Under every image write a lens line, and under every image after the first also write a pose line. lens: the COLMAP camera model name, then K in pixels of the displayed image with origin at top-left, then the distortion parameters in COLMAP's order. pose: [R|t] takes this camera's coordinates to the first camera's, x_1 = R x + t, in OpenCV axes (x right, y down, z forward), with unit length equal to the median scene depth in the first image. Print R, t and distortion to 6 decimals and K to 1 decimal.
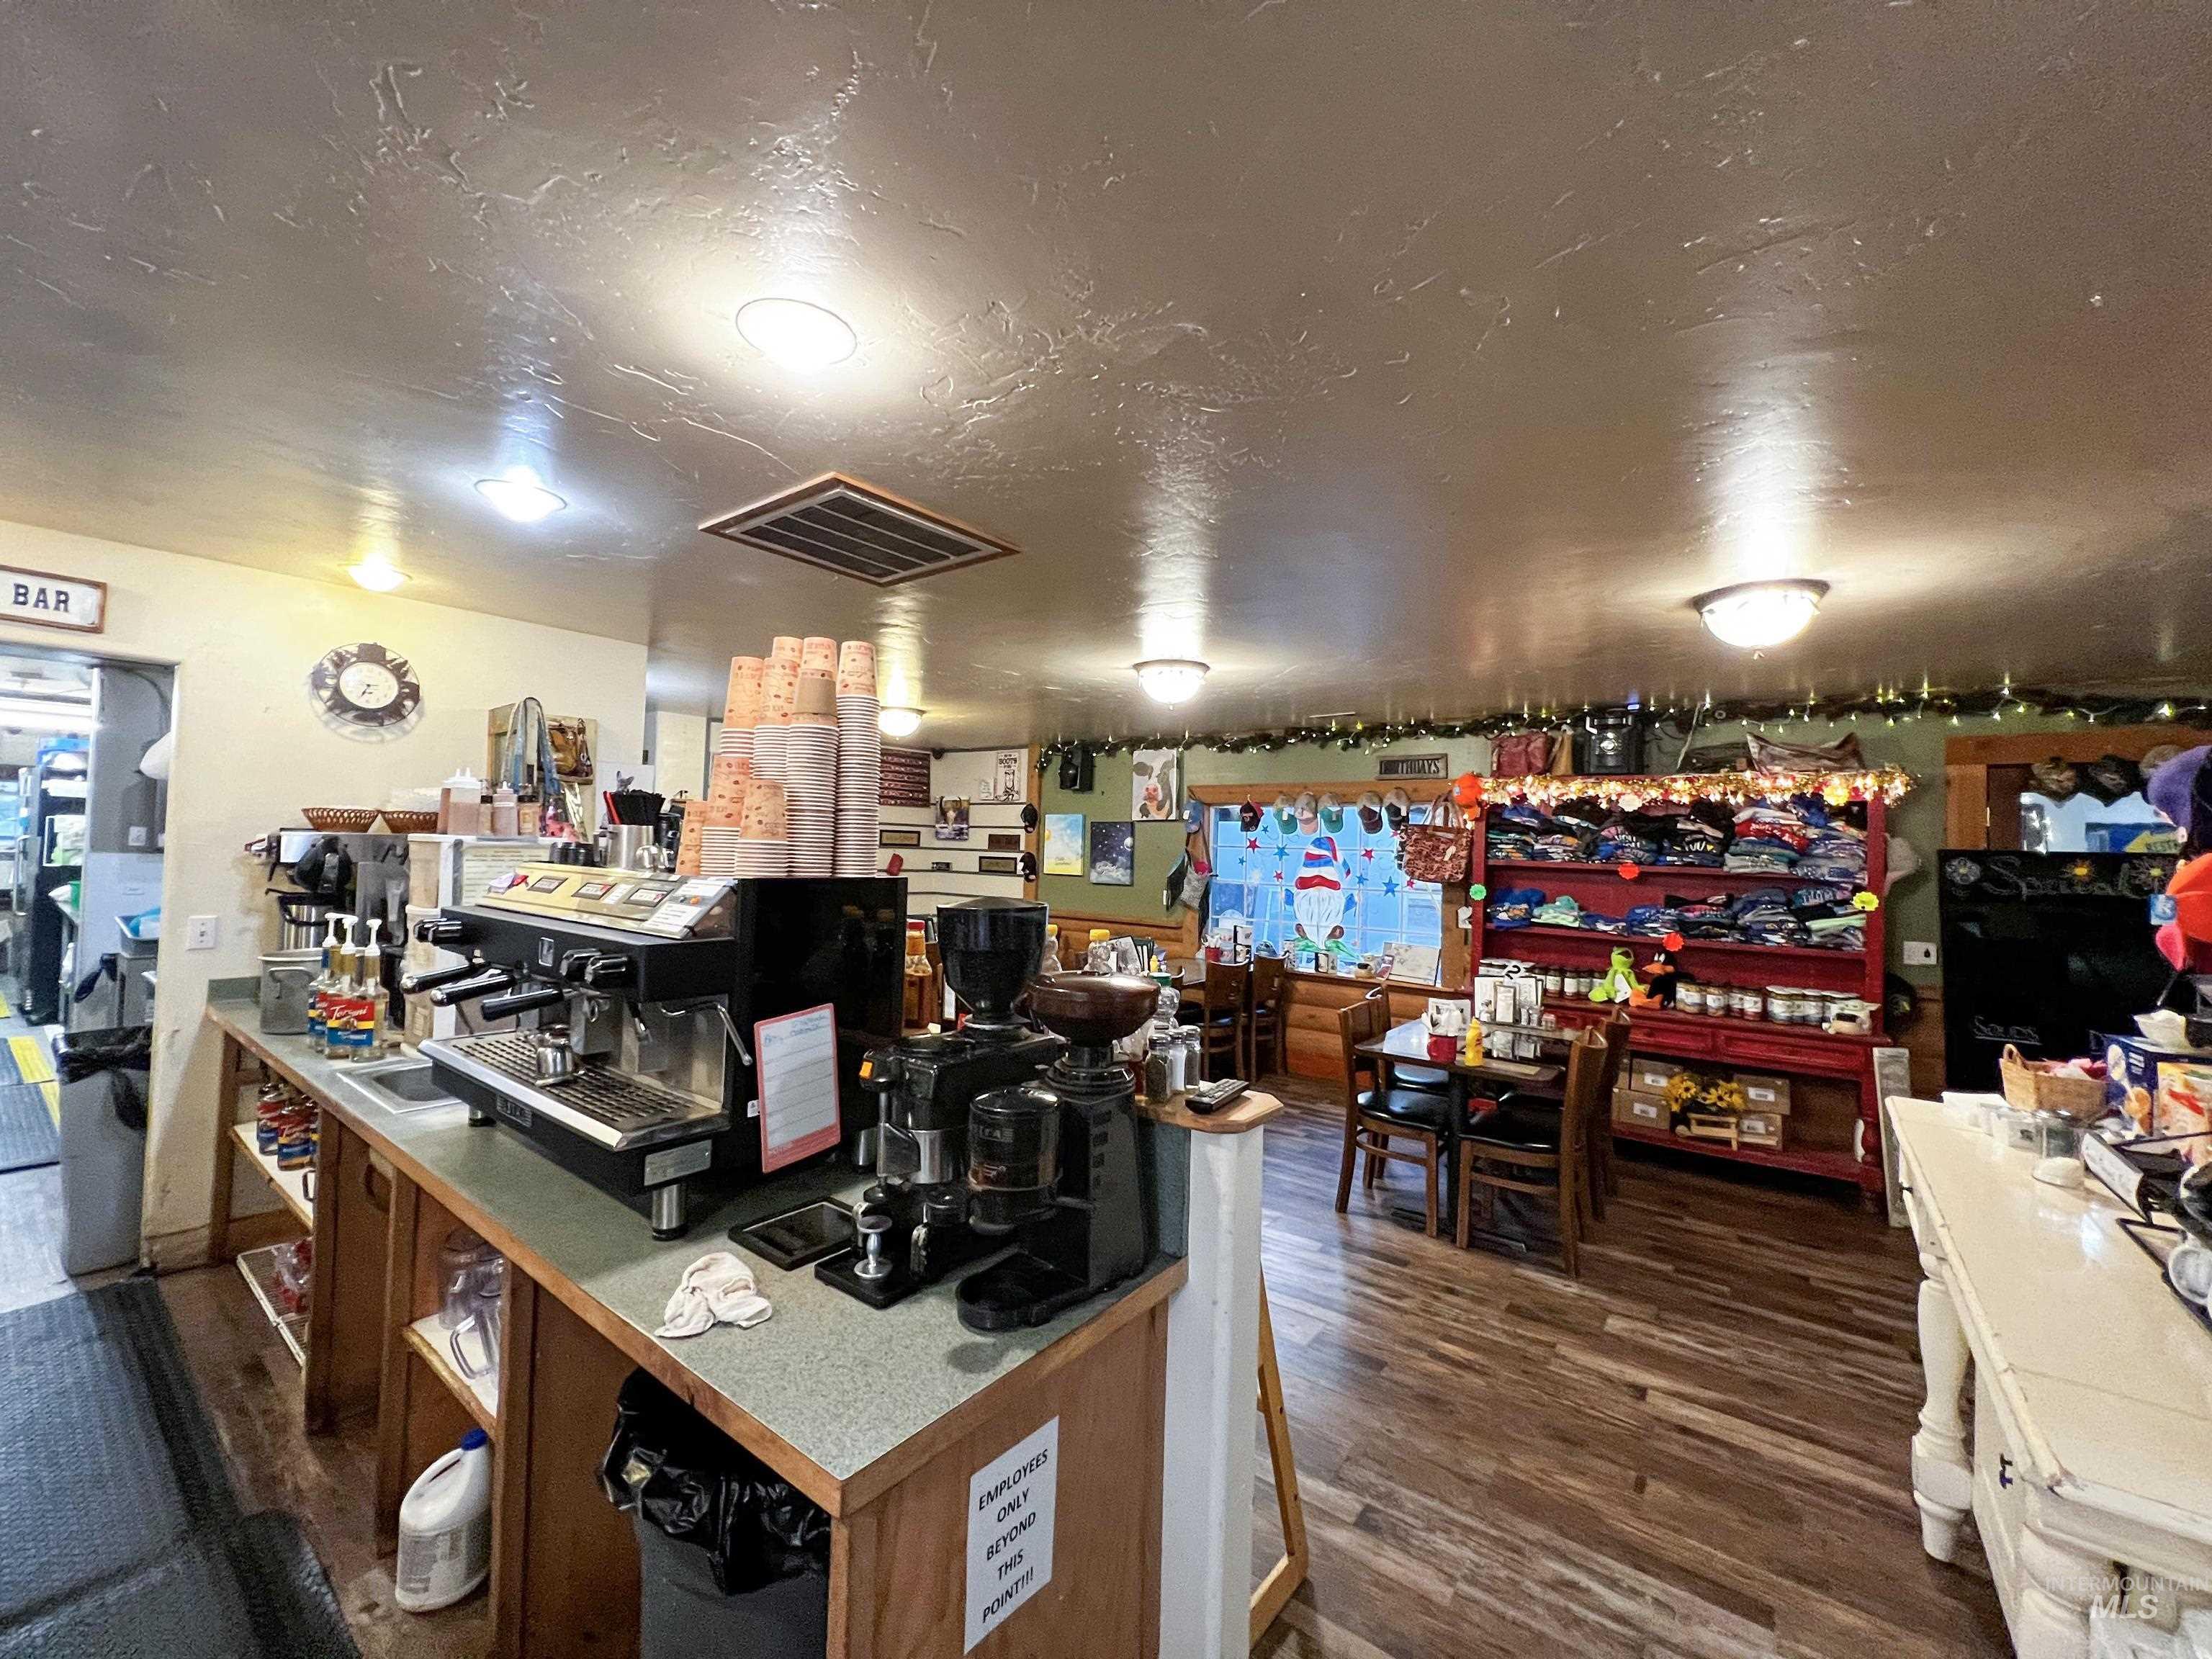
lens RADIAL K [[890.9, 0, 1106.1], [0, 890.9, 821.0], [0, 0, 1]] dist [-0.001505, 0.001095]
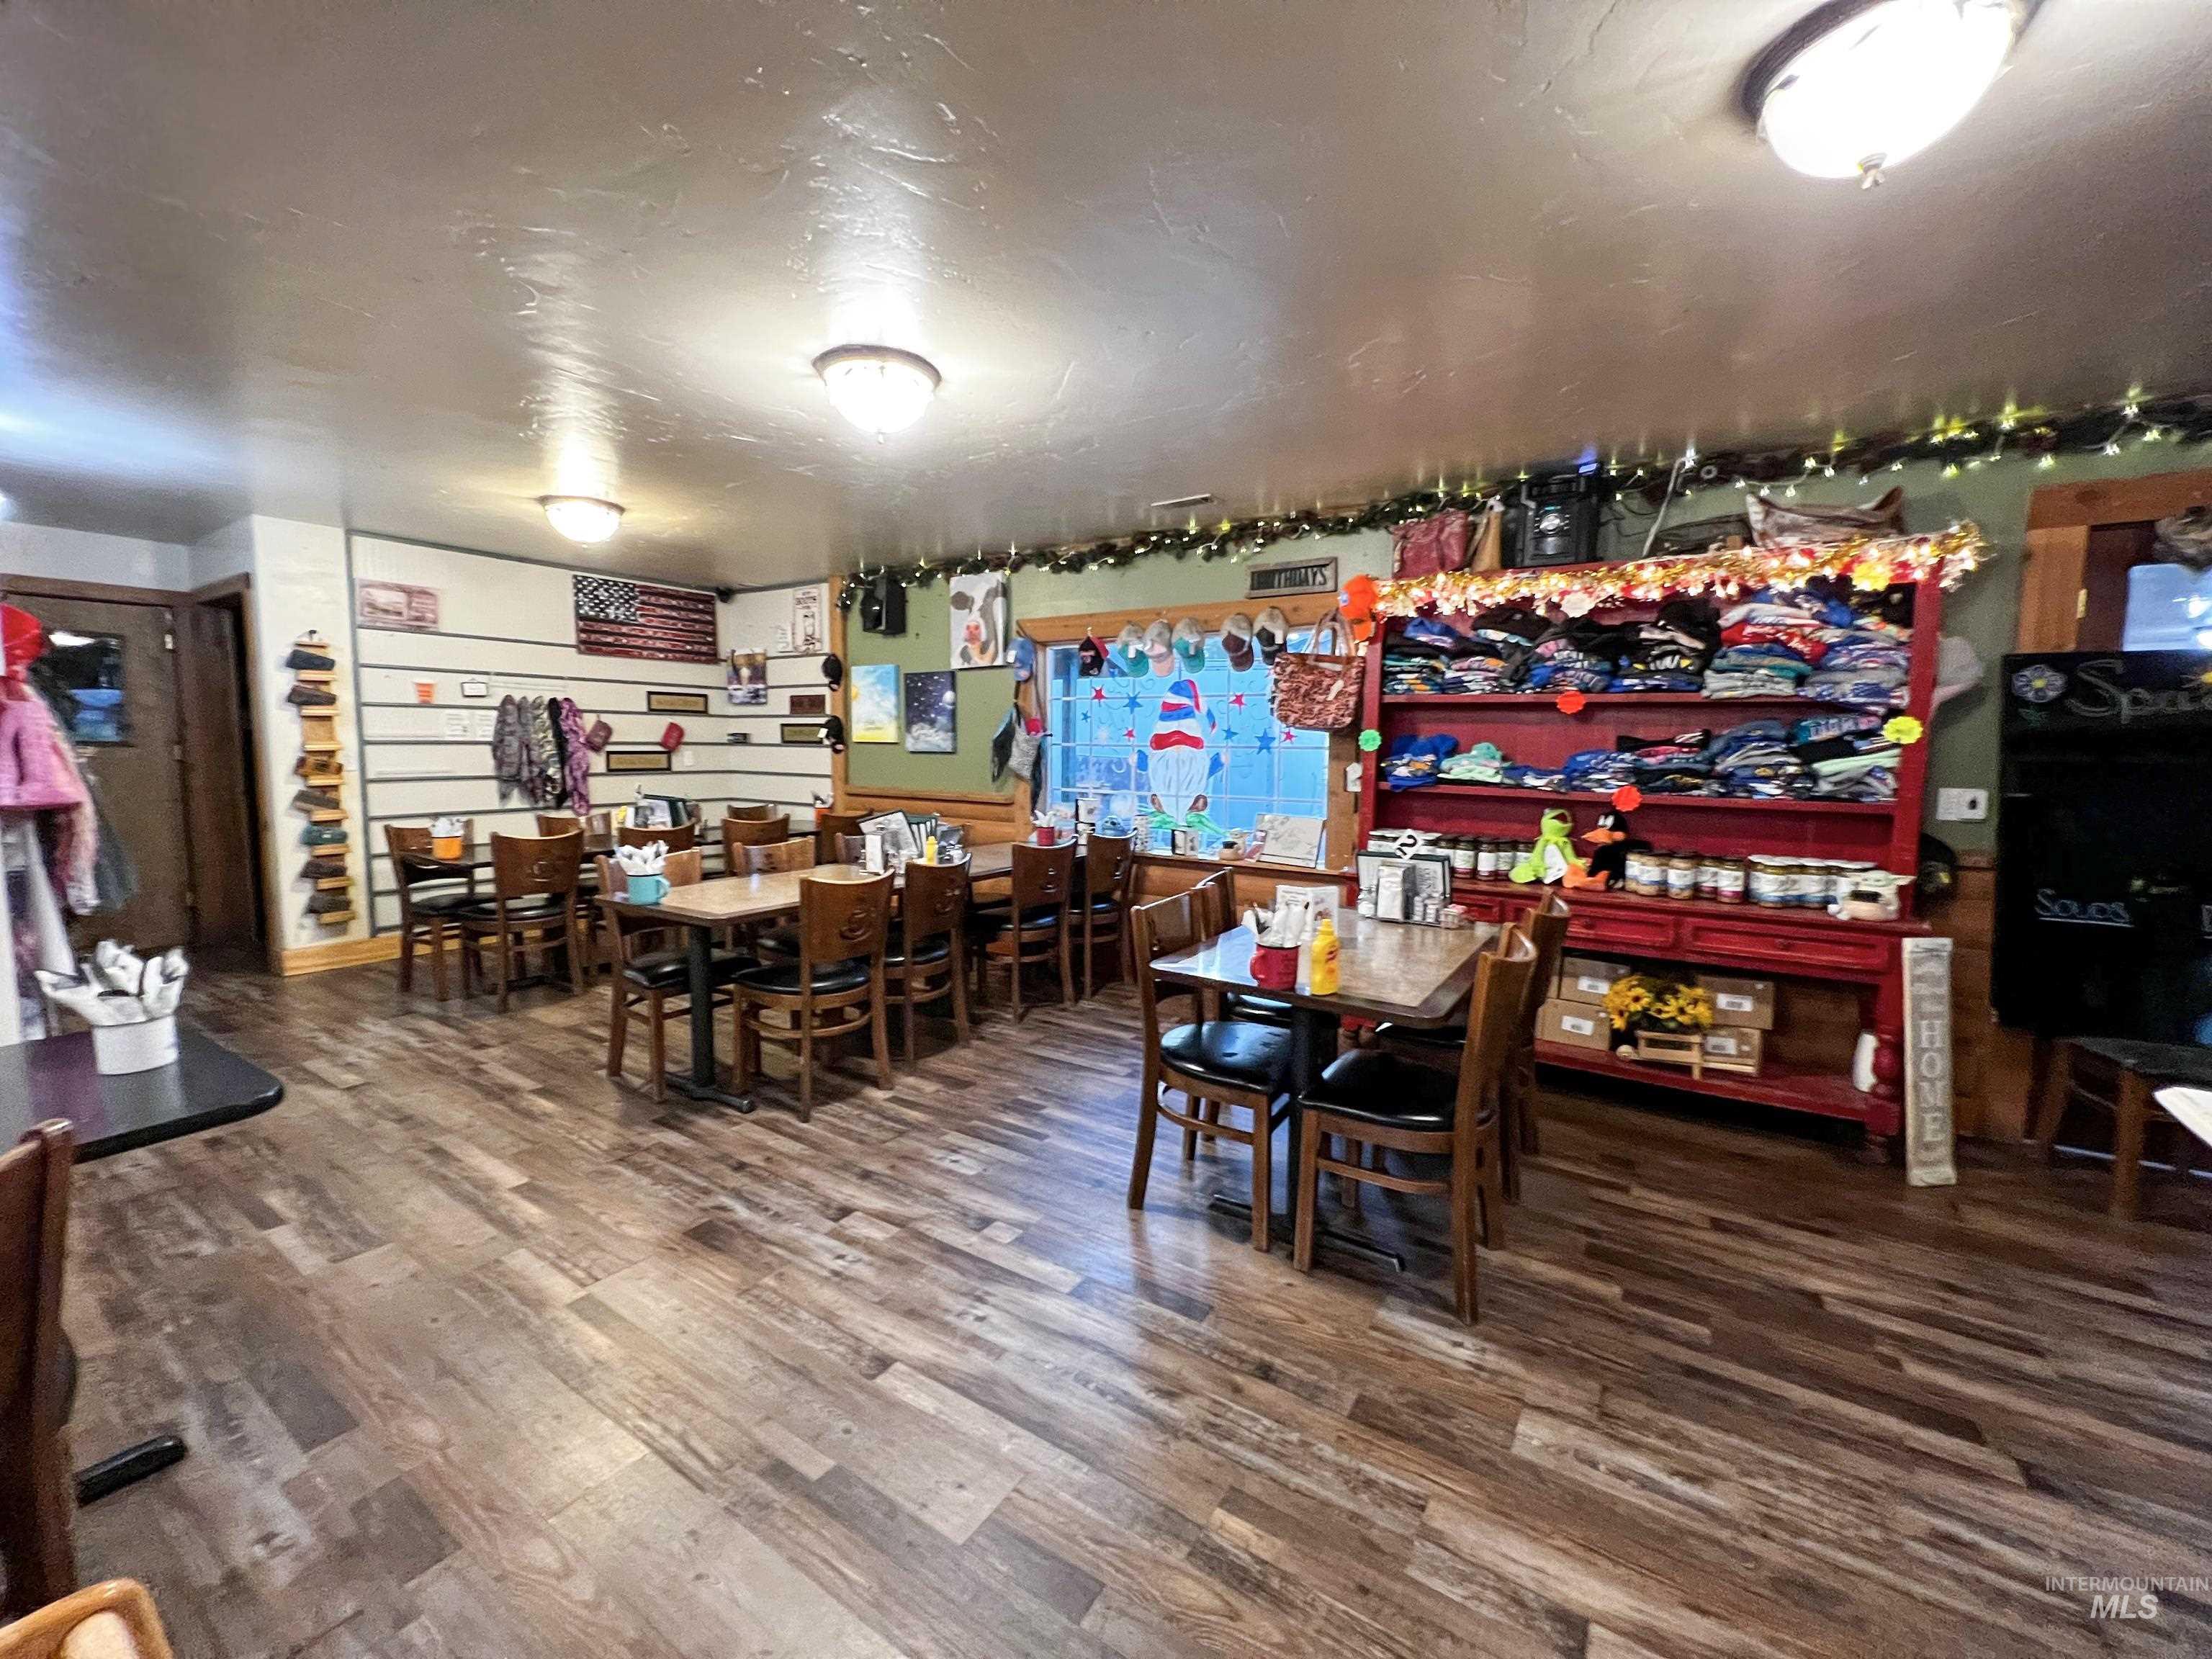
lens RADIAL K [[890.9, 0, 1106.4], [0, 890.9, 817.0], [0, 0, 1]] dist [-0.001505, 0.001095]
pose [[0.997679, -0.023003, 0.064091, 0.197639], [0.015421, 0.993086, 0.116373, 0.069838], [-0.066324, -0.115114, 0.991136, 0.361765]]
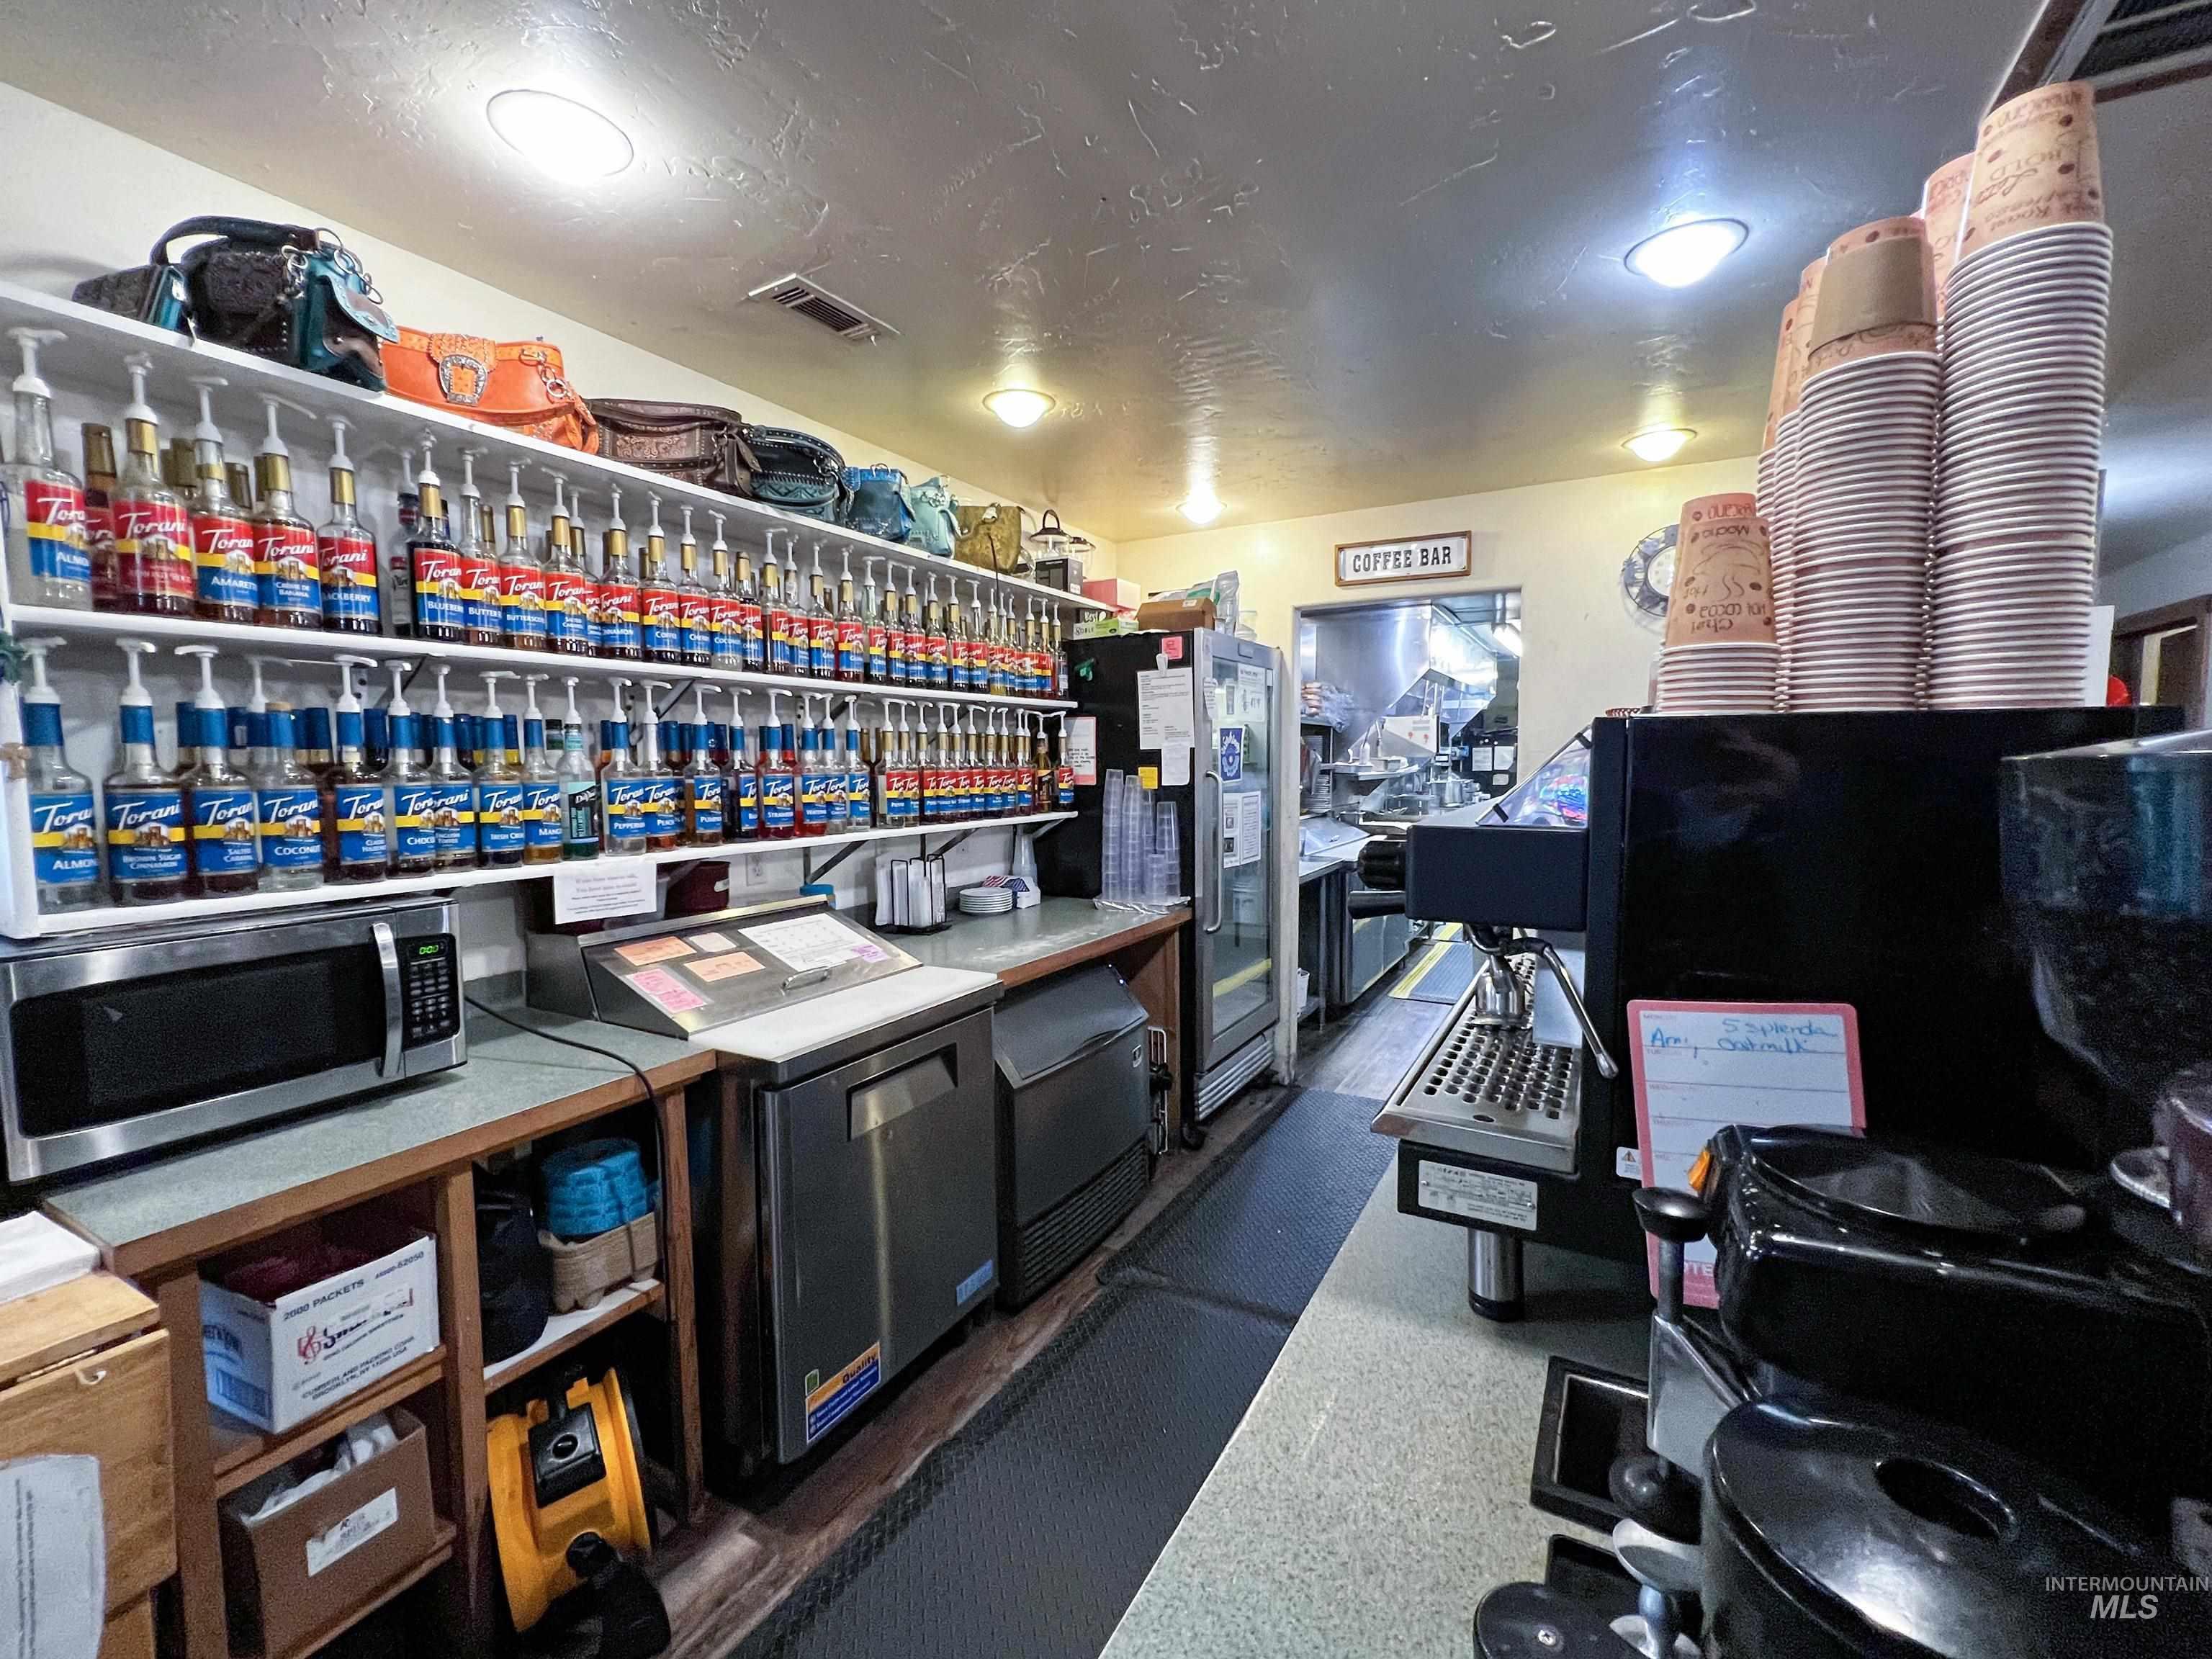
lens RADIAL K [[925.9, 0, 1105.8], [0, 925.9, 828.8], [0, 0, 1]] dist [-0.001396, 0.000090]
pose [[0.144571, 0.044676, -0.988485, 0.029191], [0.039843, 0.997907, 0.050929, 0.031977], [0.988692, -0.046747, 0.142489, 0.225623]]
